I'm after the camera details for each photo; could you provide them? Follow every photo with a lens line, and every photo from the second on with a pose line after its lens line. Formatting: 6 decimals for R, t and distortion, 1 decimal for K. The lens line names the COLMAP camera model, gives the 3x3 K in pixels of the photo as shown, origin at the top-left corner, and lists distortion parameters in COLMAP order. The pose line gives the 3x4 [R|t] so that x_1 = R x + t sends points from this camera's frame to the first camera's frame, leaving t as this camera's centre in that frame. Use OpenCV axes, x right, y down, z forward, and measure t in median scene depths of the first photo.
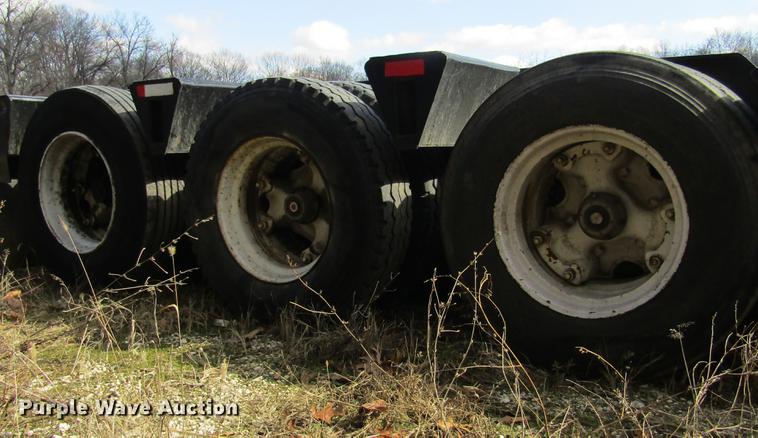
lens RADIAL K [[761.1, 0, 379.0], [0, 761.1, 219.0], [0, 0, 1]] dist [-0.010141, -0.000505]
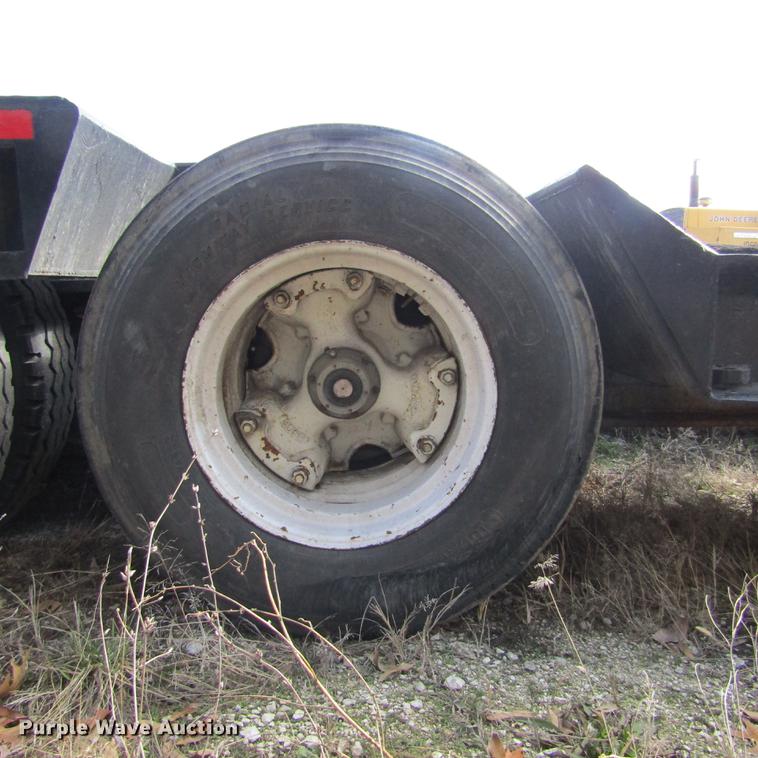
lens RADIAL K [[723.1, 0, 379.0], [0, 723.1, 379.0], [0, 0, 1]] dist [-0.010419, 0.003539]
pose [[0.837618, -0.060271, 0.542922, -0.023259], [0.045644, 0.998141, 0.040387, -0.031708], [-0.544347, -0.009048, 0.838812, 0.453793]]
